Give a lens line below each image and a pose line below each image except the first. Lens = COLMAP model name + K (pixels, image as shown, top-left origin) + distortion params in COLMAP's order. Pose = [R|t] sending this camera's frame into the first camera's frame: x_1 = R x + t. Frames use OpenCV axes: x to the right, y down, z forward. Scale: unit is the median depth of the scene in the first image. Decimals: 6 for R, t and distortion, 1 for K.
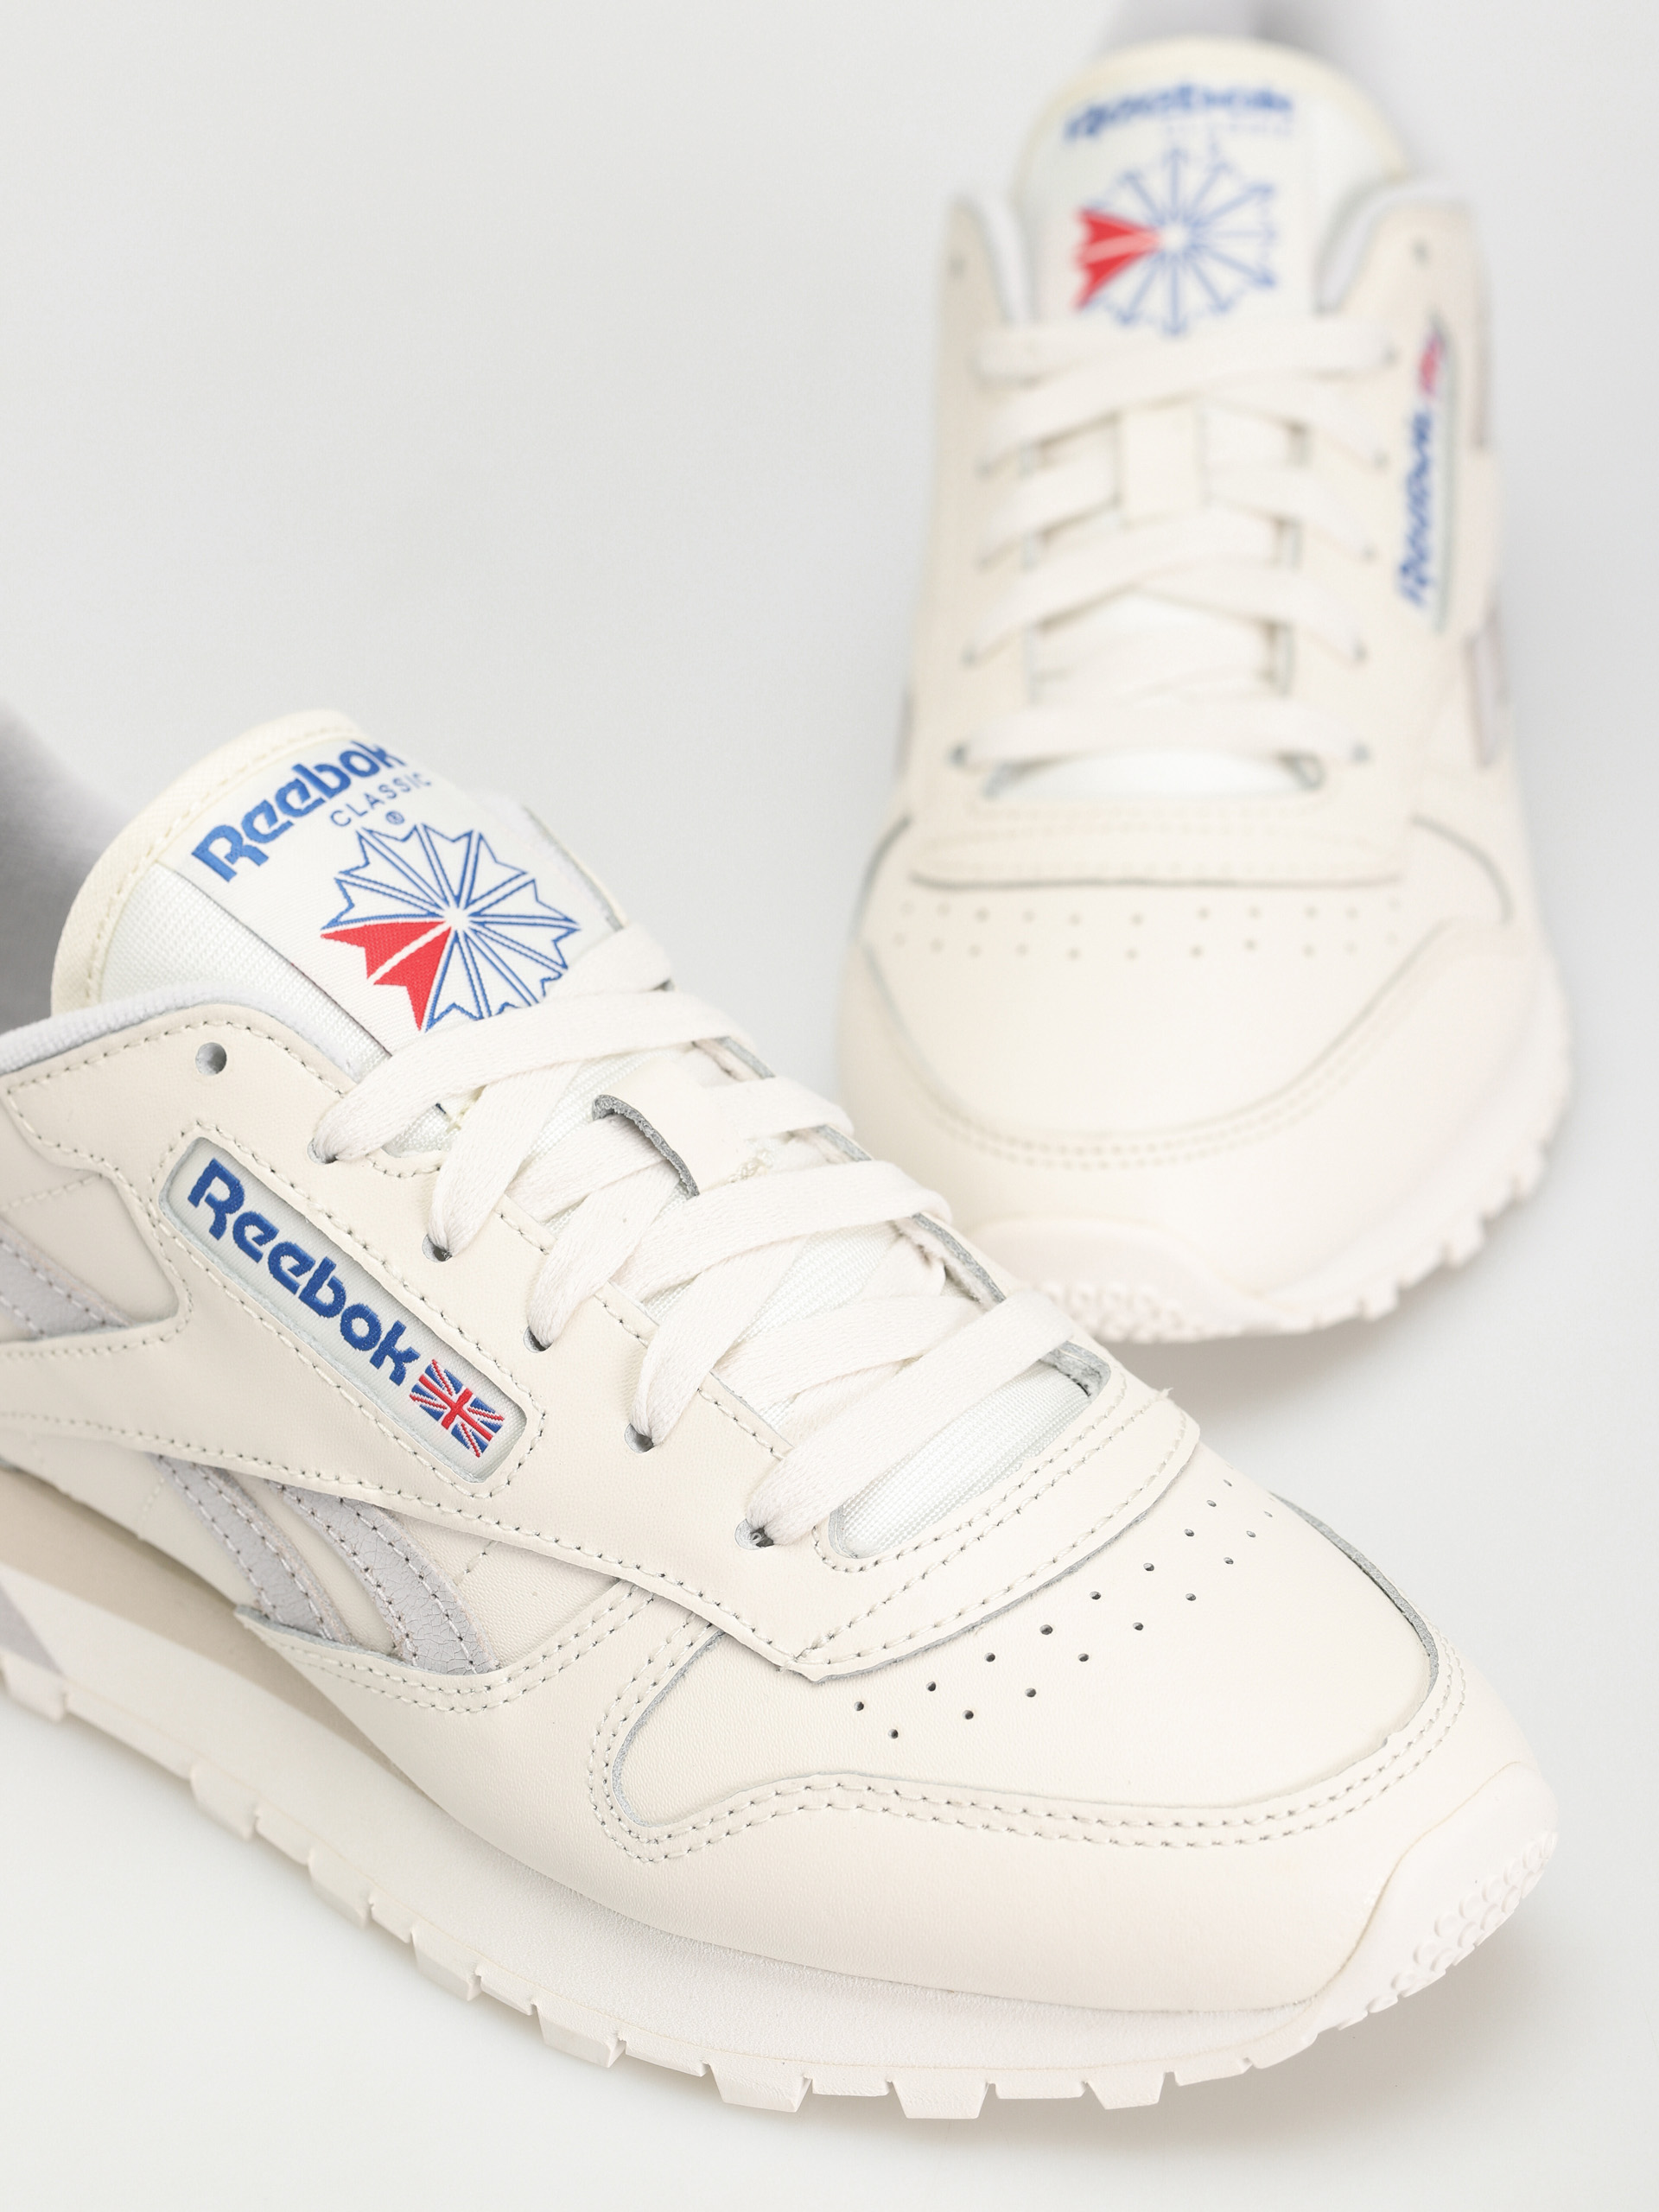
lens RADIAL K [[8291.7, 0, 821.6], [0, 8291.7, 1089.9], [0, 0, 1]] dist [-0.015991, 0.000000]
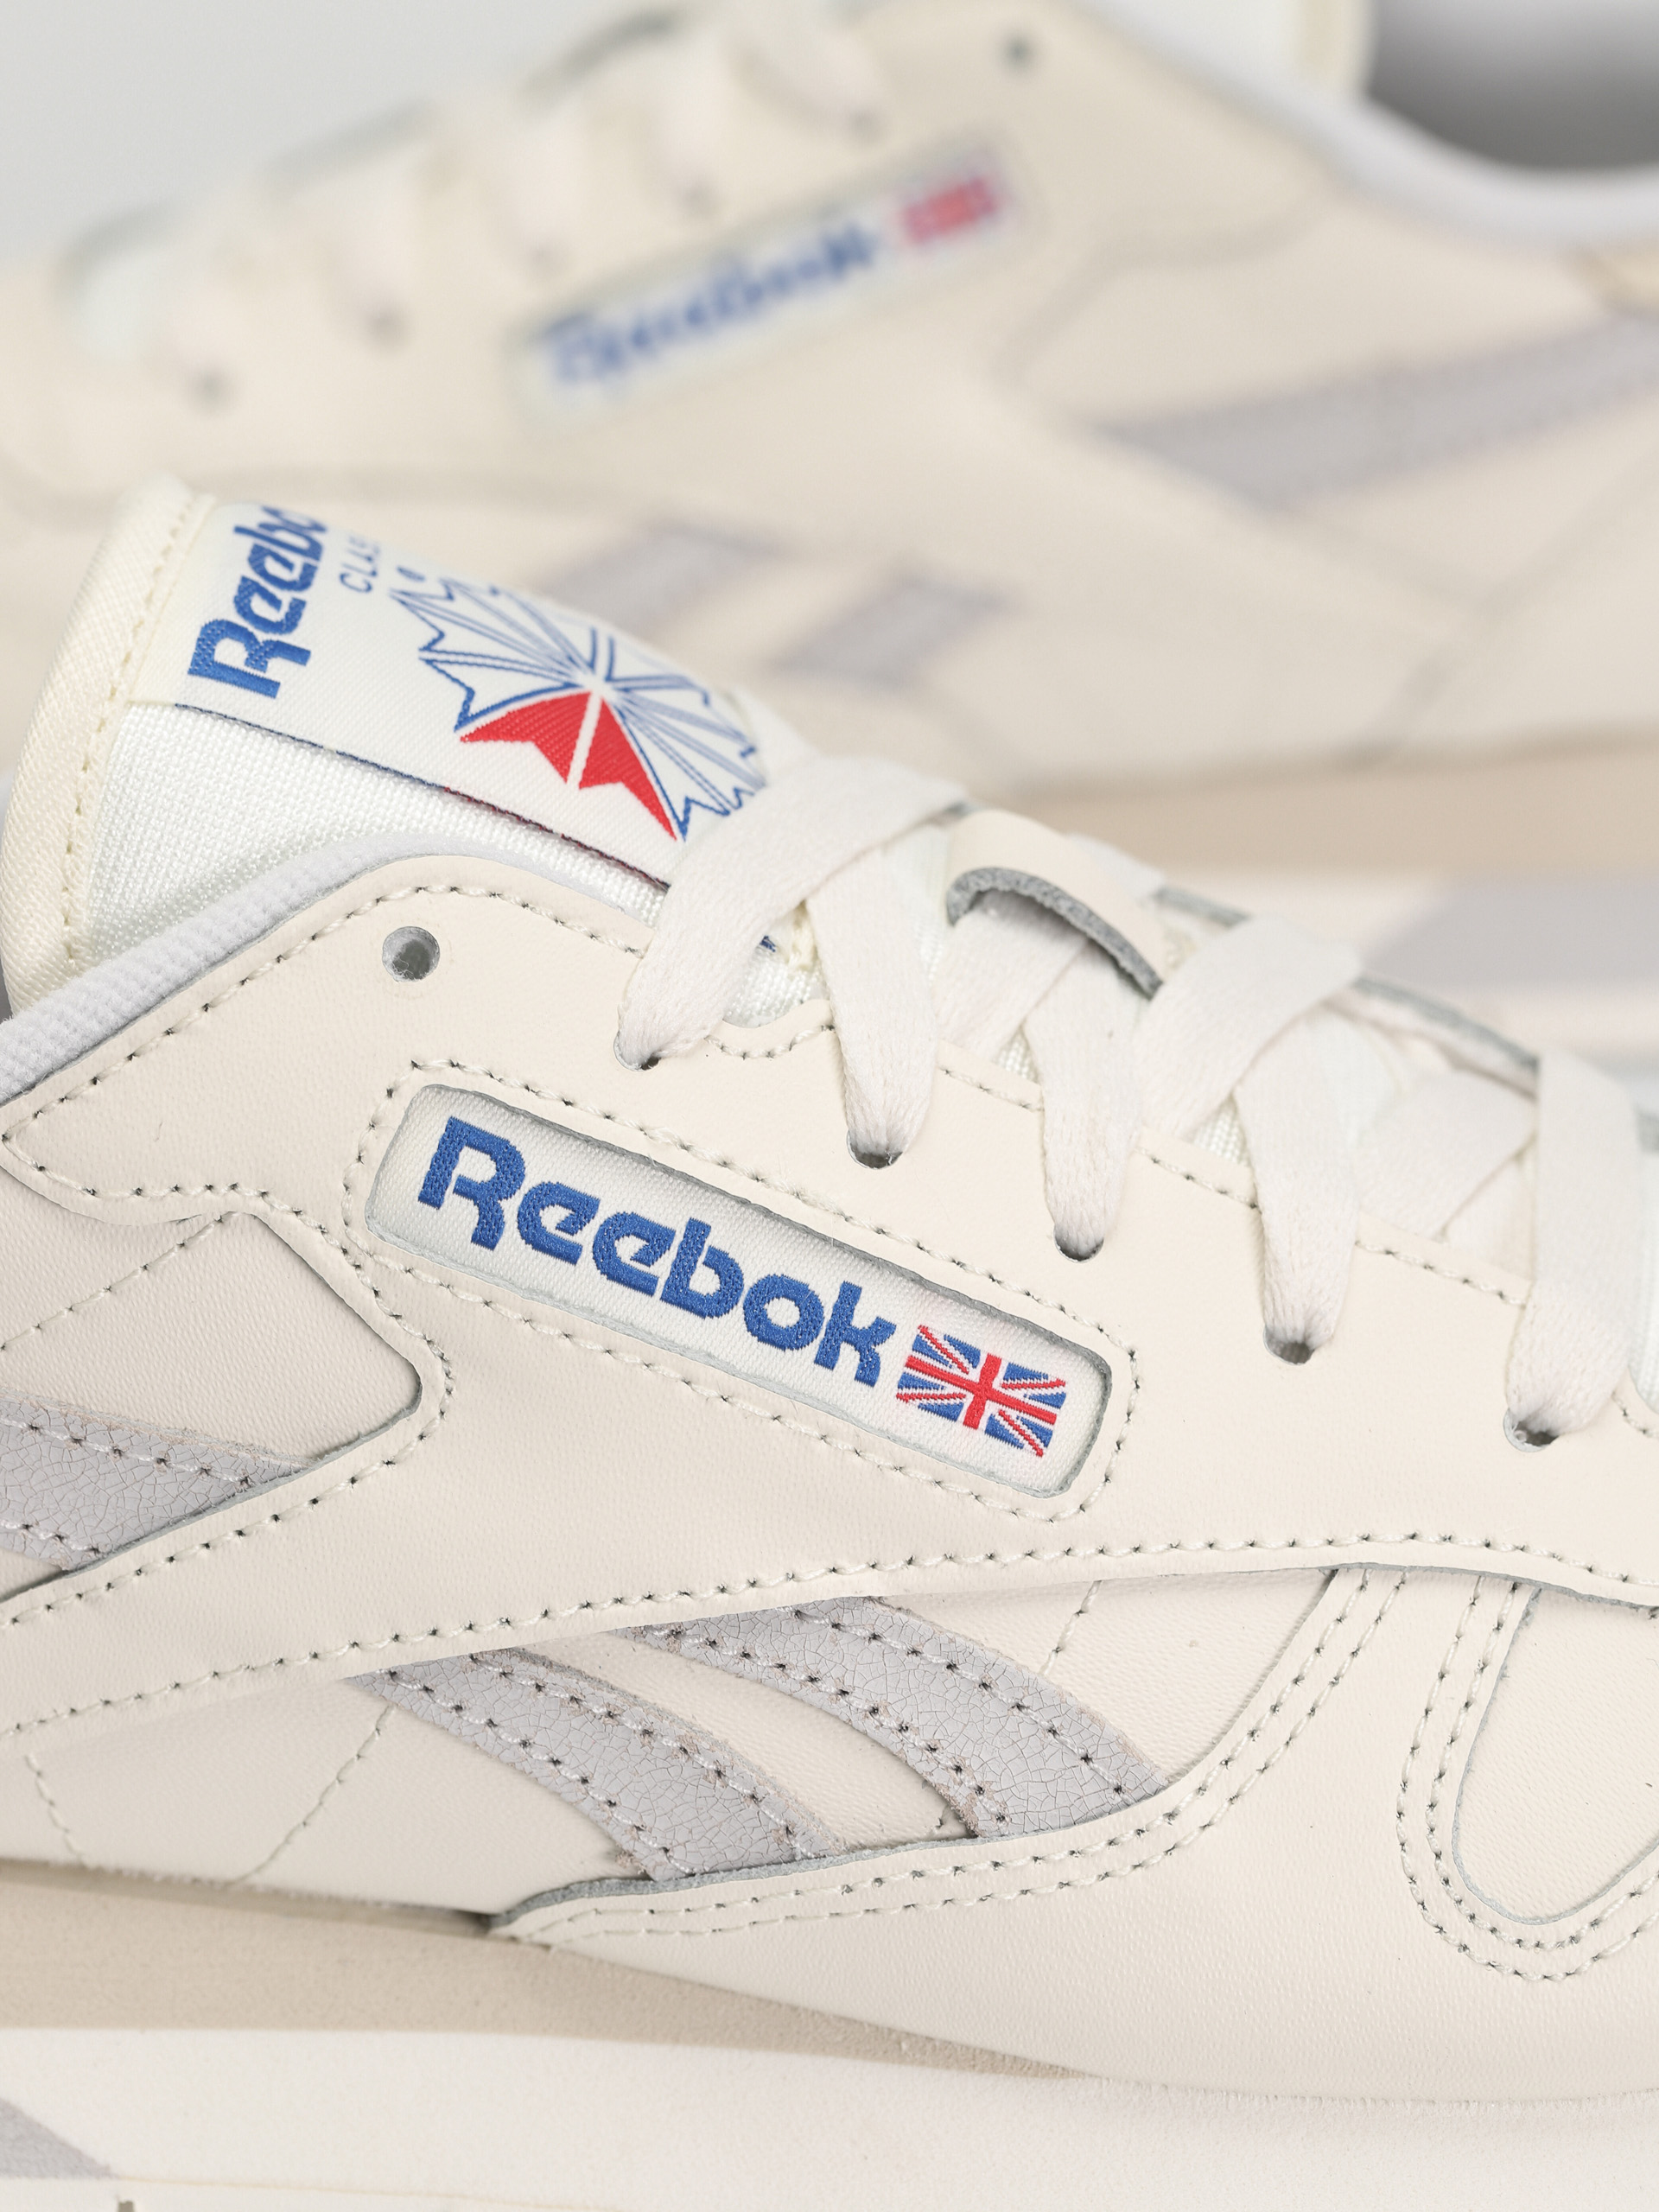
lens RADIAL K [[8291.7, 0, 860.7], [0, 8291.7, 940.3], [0, 0, 1]] dist [-0.015991, 0.000000]
pose [[0.814549, -0.213080, 0.539543, -0.367230], [0.293602, 0.953602, -0.066648, 0.044336], [-0.500308, 0.212699, 0.839316, 0.484007]]
